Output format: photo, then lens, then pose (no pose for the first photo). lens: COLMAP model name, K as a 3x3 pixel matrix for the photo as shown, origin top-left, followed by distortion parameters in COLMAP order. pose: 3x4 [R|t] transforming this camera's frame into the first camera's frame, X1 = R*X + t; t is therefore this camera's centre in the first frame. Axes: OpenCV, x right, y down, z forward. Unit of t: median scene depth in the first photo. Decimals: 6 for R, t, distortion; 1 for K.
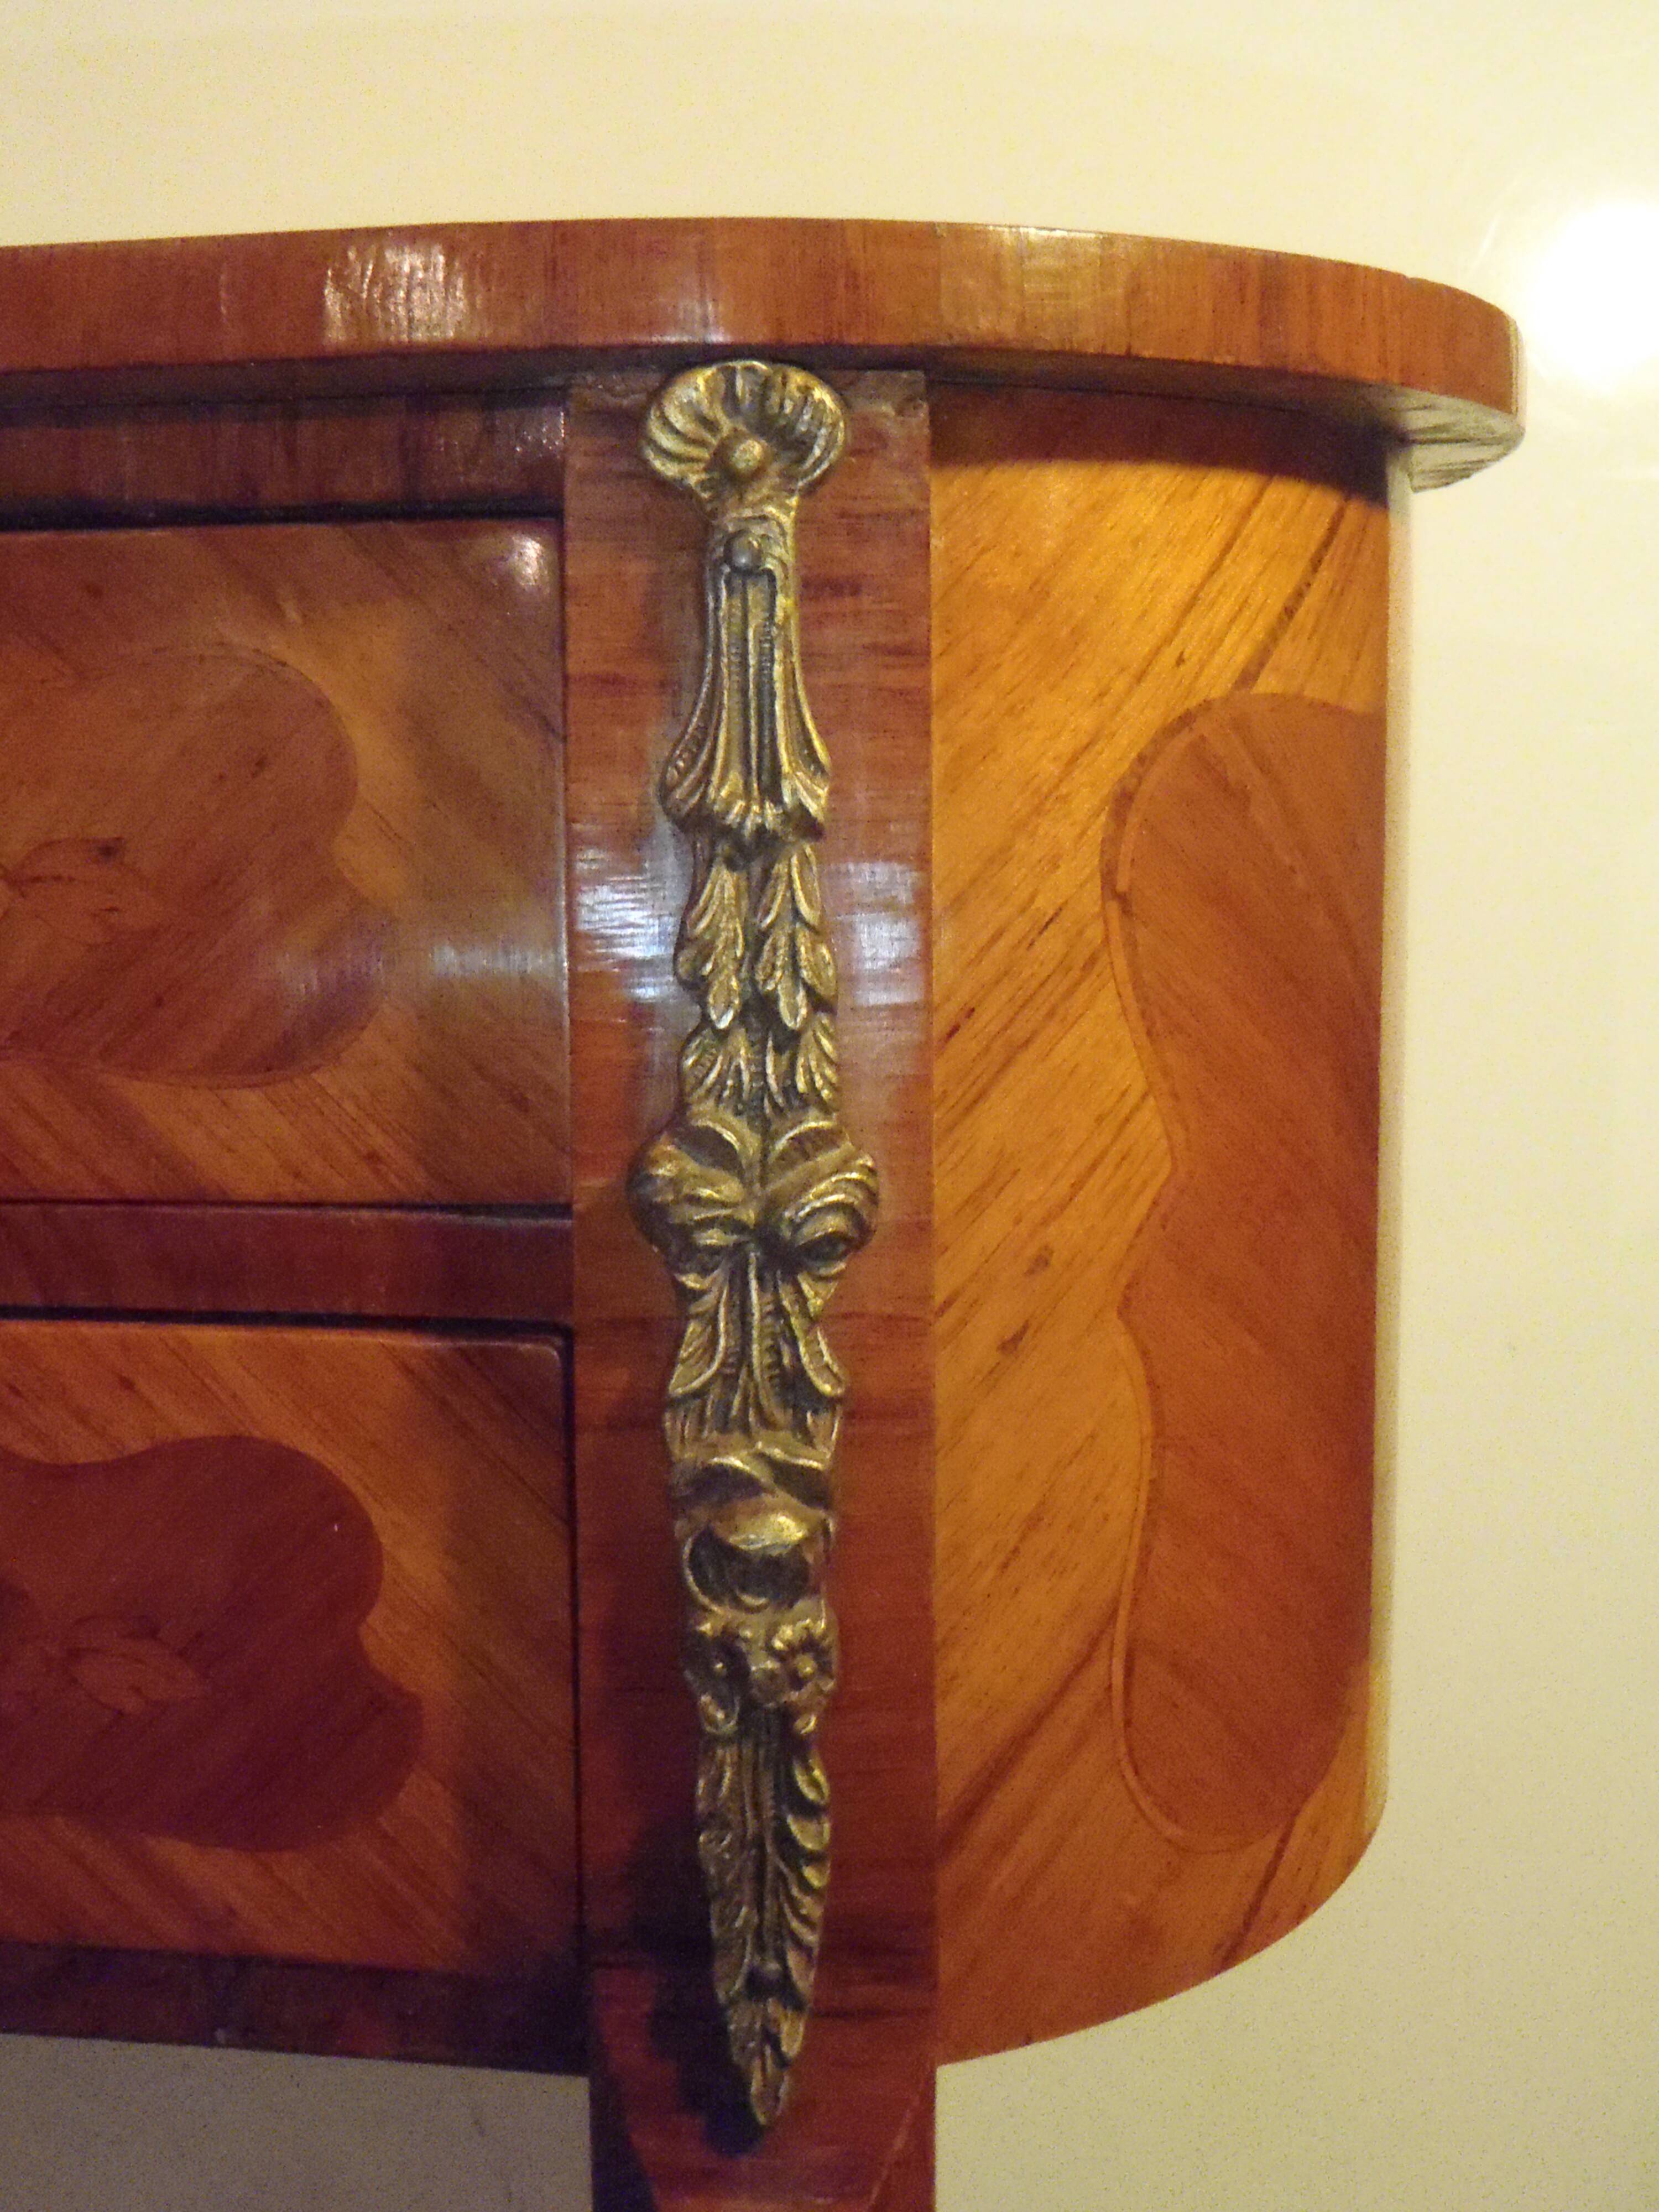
lens RADIAL K [[2547.2, 0, 856.6], [0, 2547.2, 1059.8], [0, 0, 1]] dist [-0.004462, 0.000000]
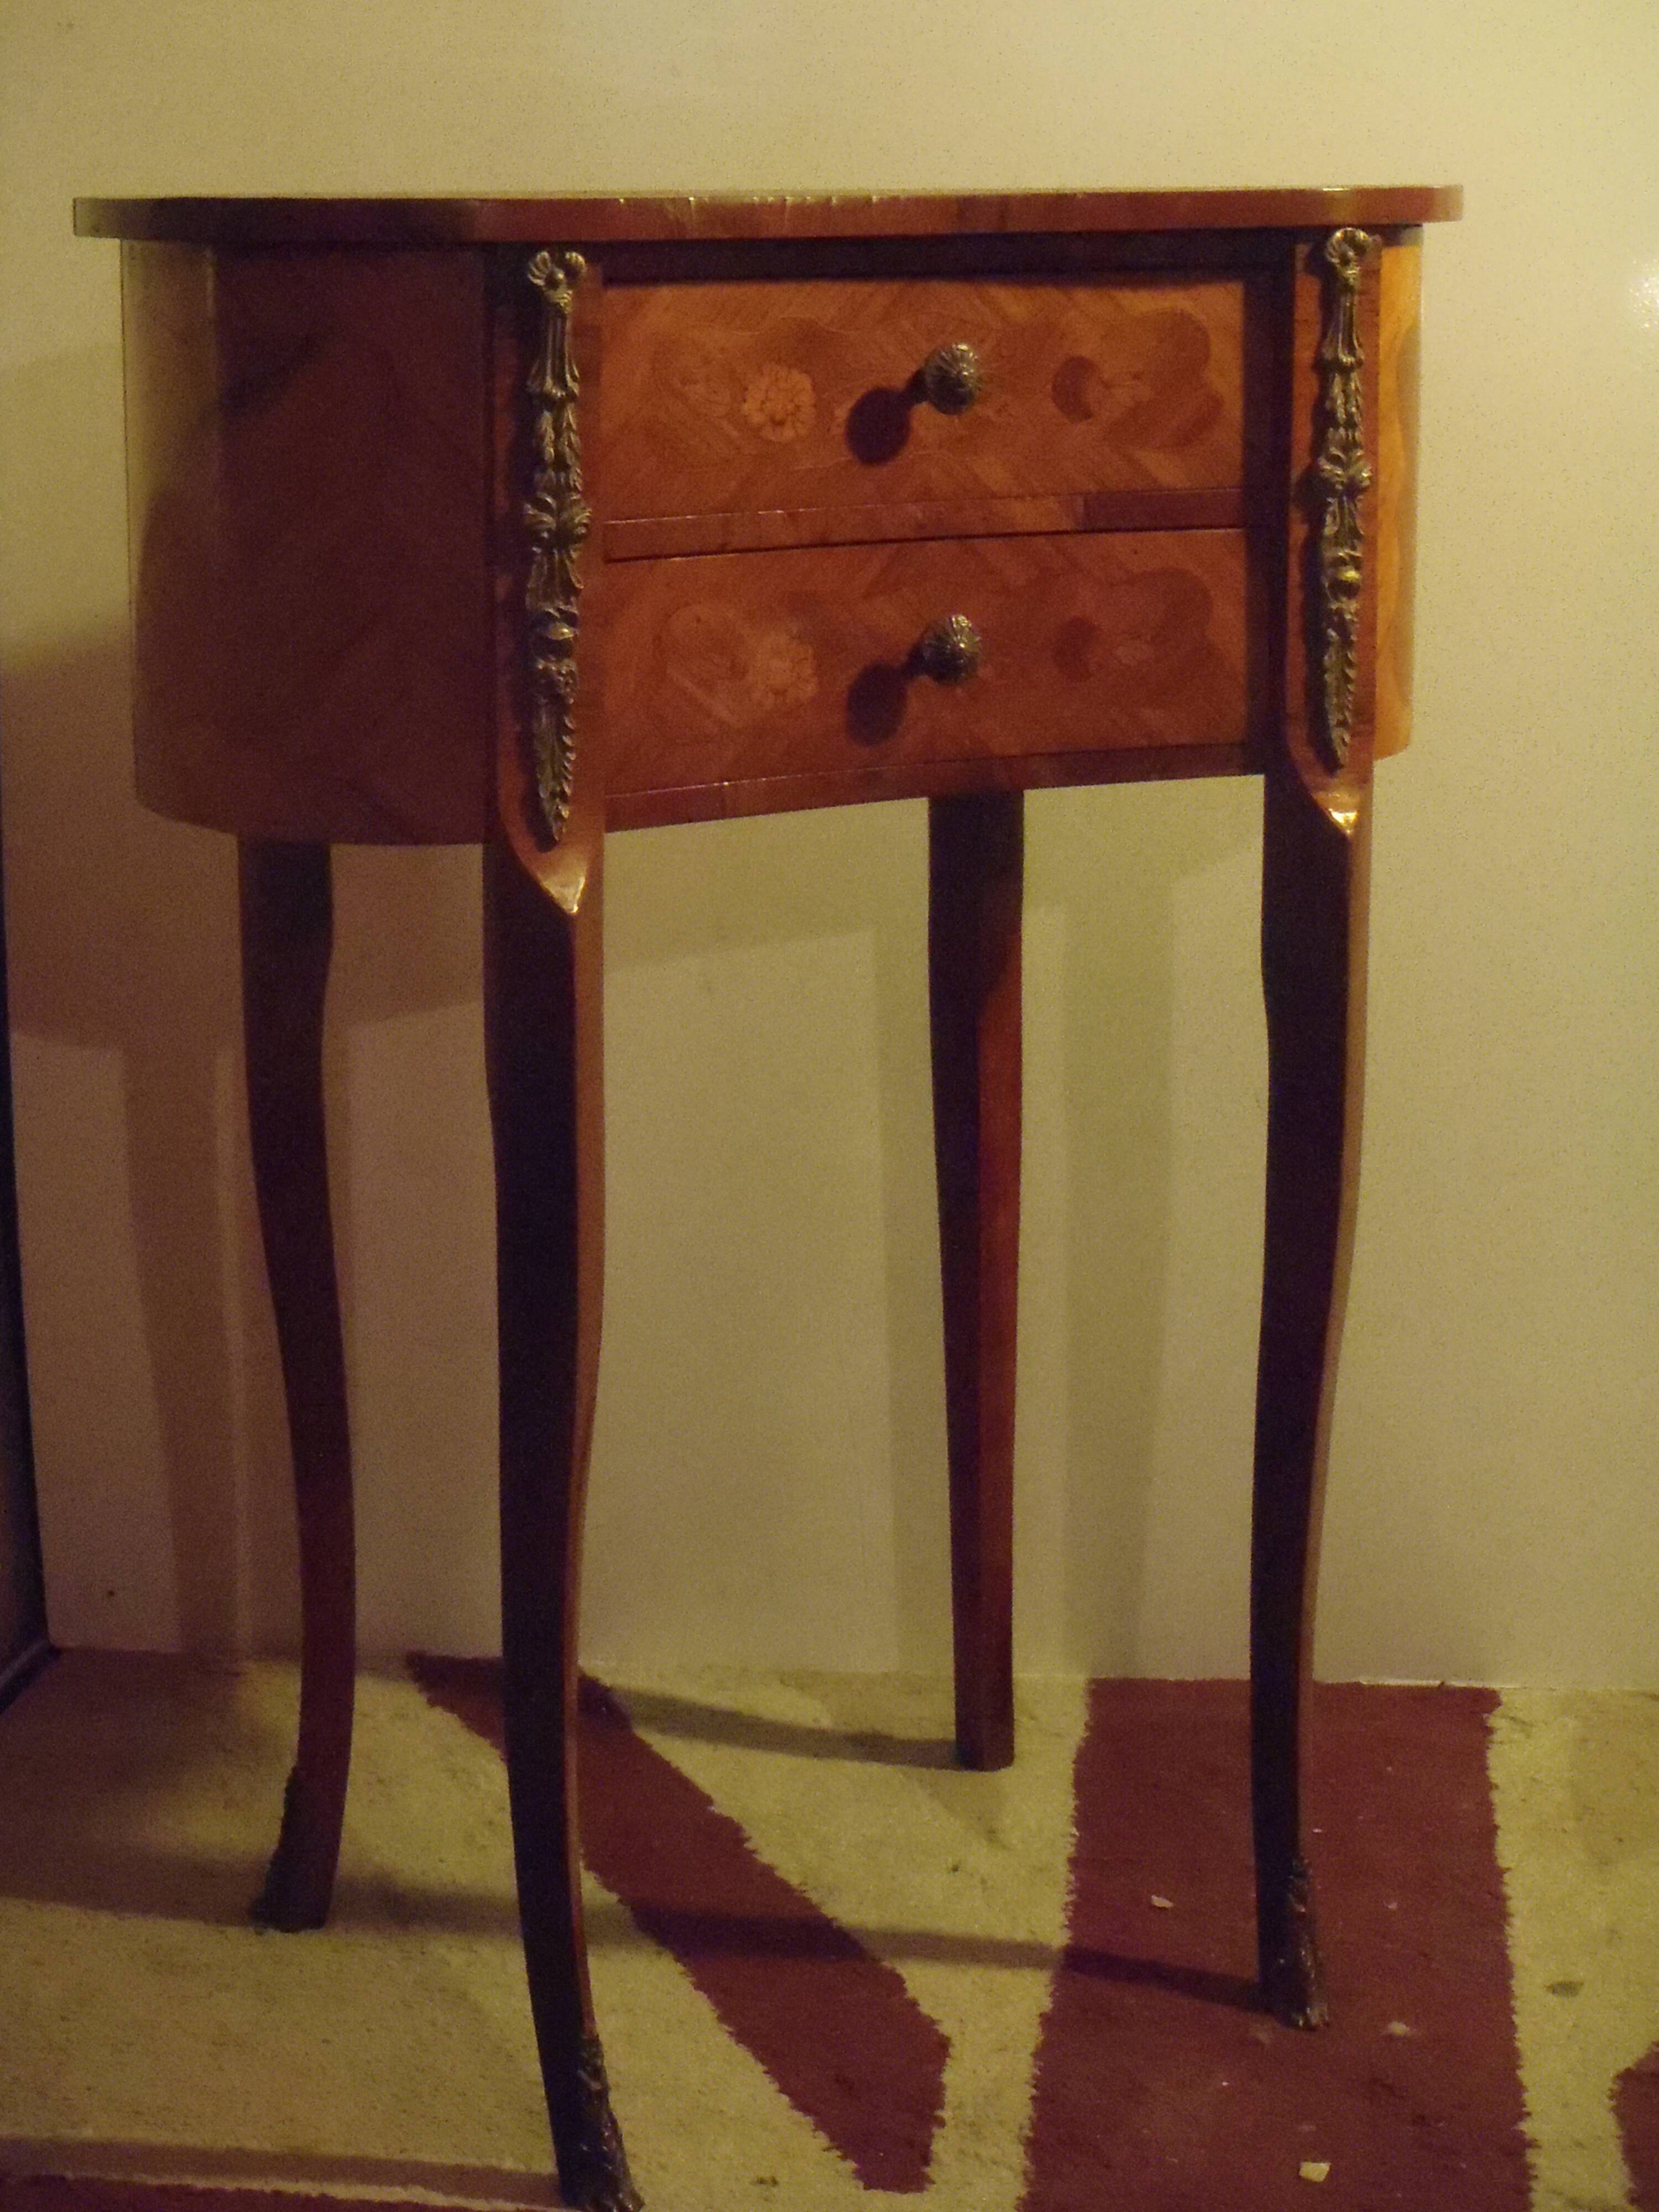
lens RADIAL K [[3918.7, 0, 831.8], [0, 3918.7, 1110.7], [0, 0, 1]] dist [-0.022914, 0.000000]
pose [[0.880547, -0.103153, 0.462598, -2.962704], [0.064071, 0.992976, 0.099462, 0.313702], [-0.469608, -0.057942, 0.880972, -3.125078]]
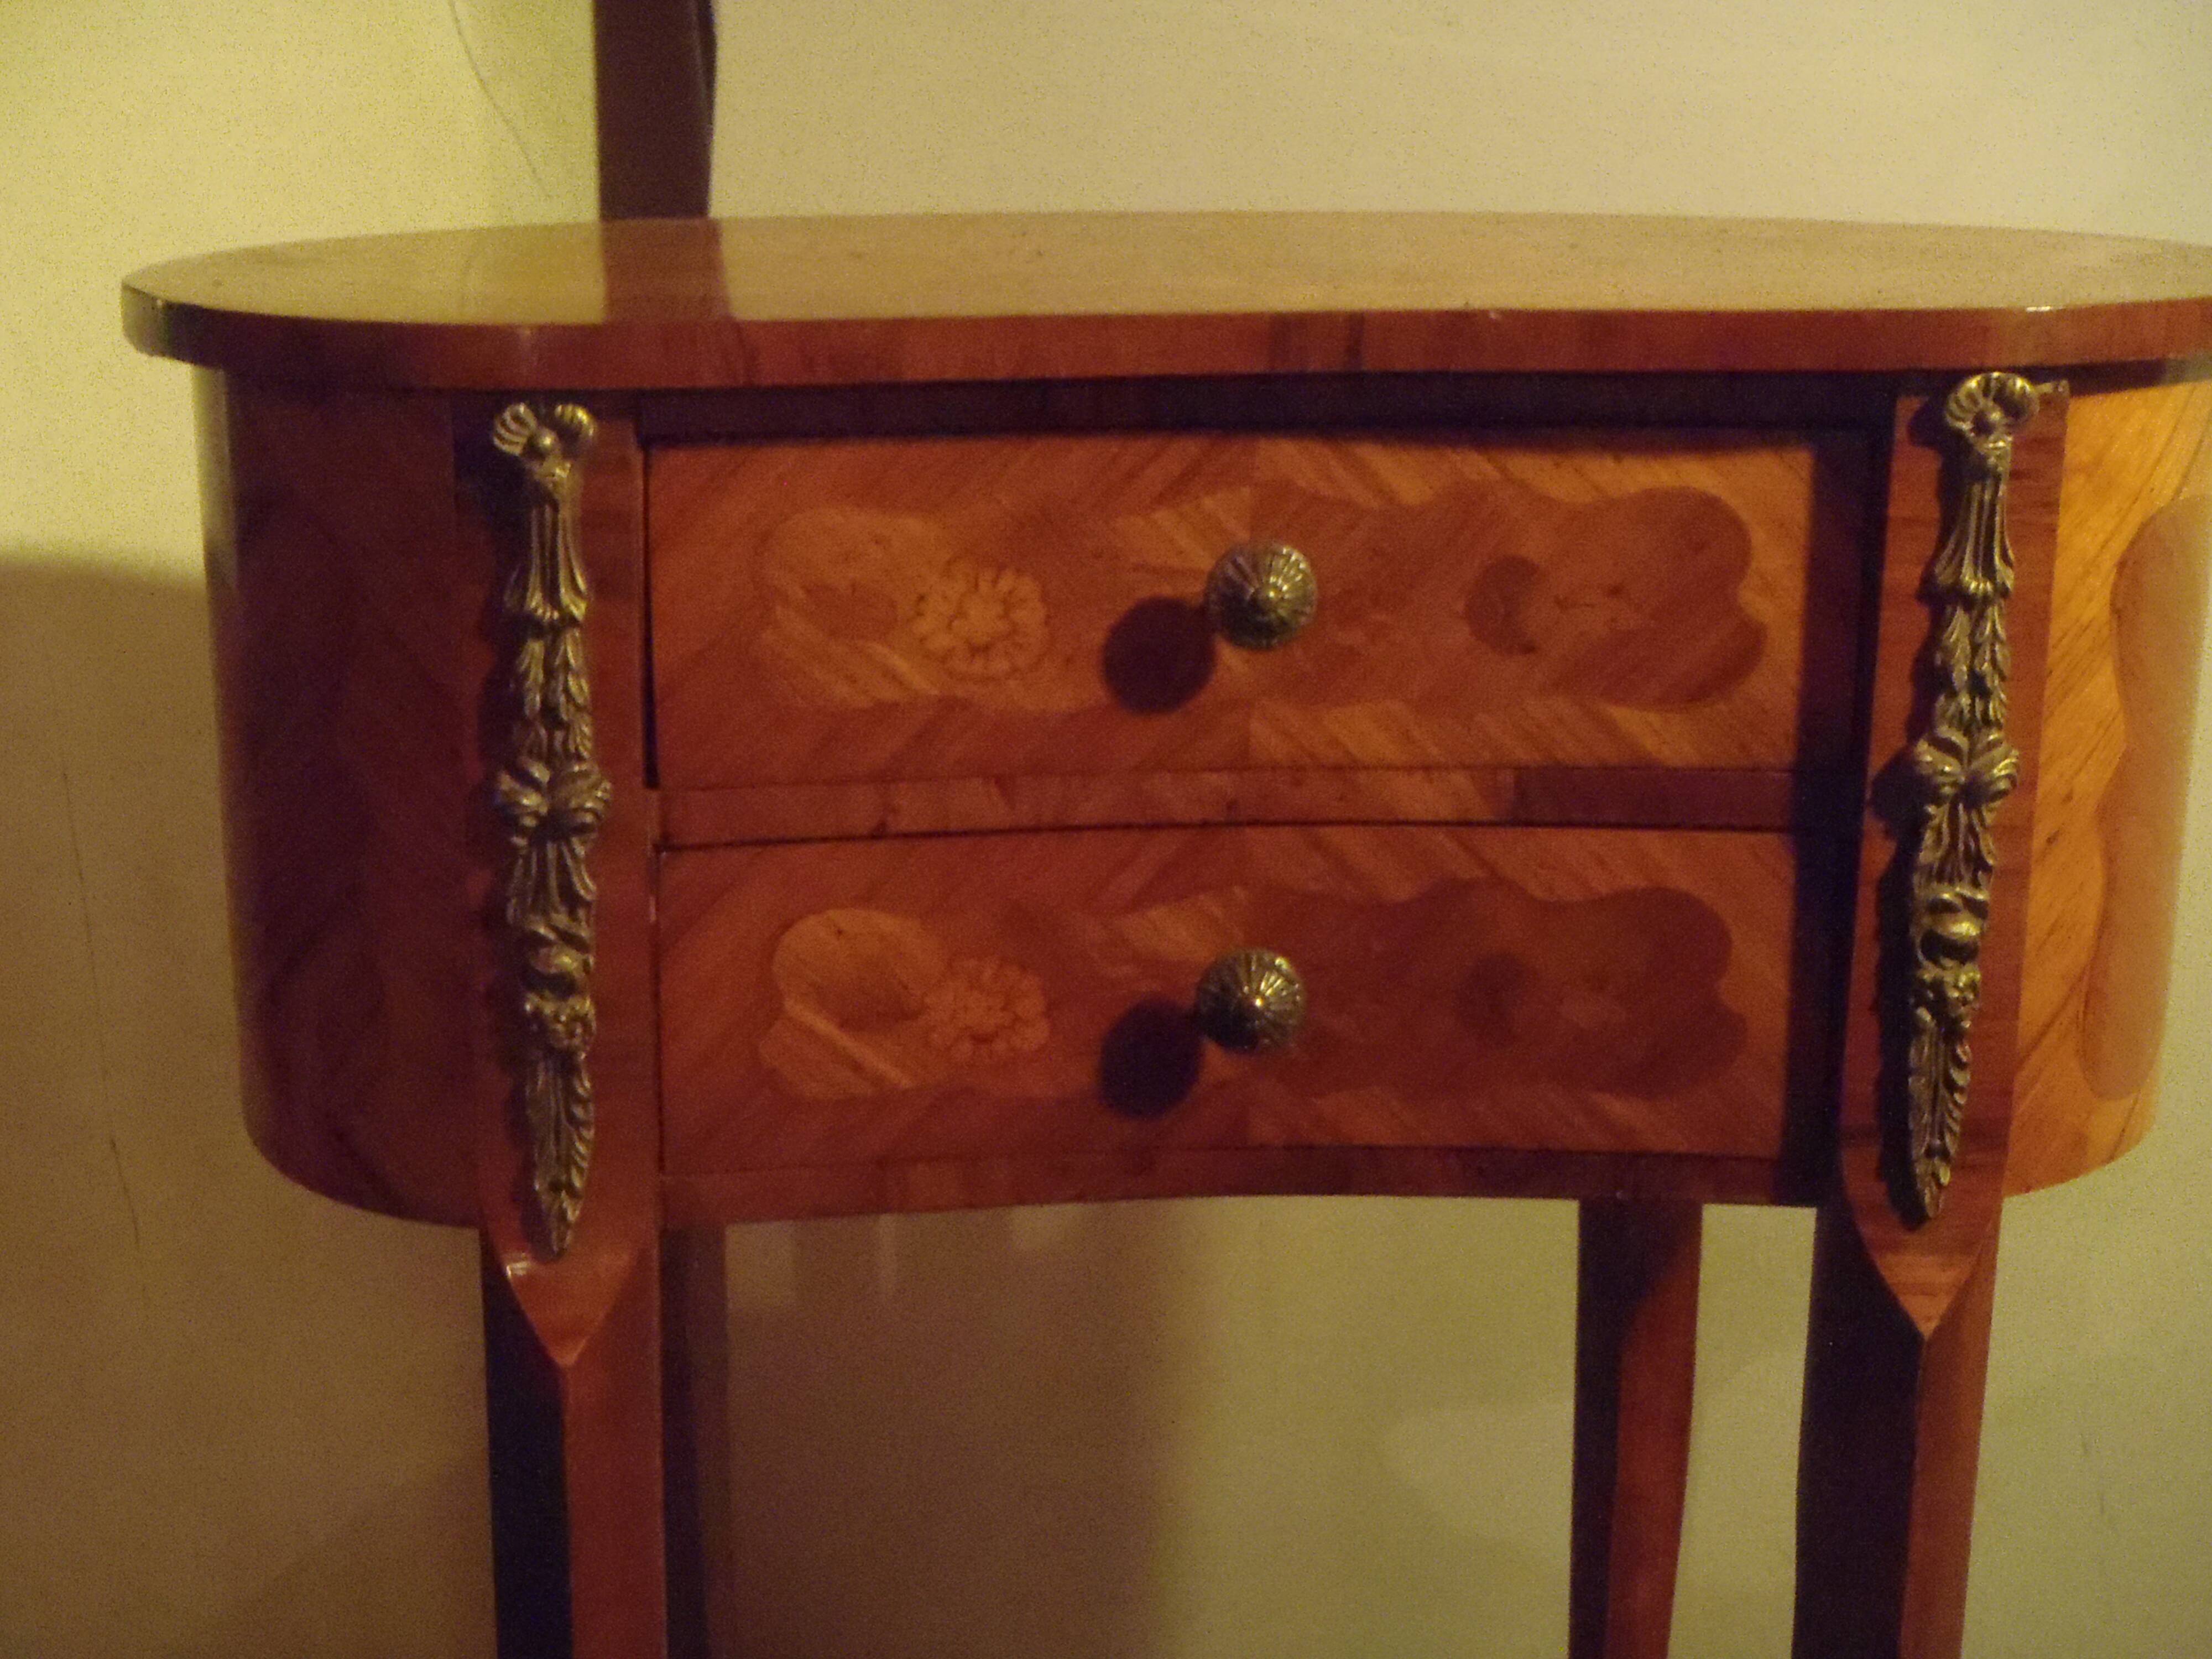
lens RADIAL K [[3124.0, 0, 1089.7], [0, 3124.0, 862.4], [0, 0, 1]] dist [-0.016712, 0.000000]
pose [[0.998221, -0.006020, 0.059322, -0.851975], [-0.002136, 0.990641, 0.136476, -0.204400], [-0.059588, -0.136360, 0.988866, -1.391625]]
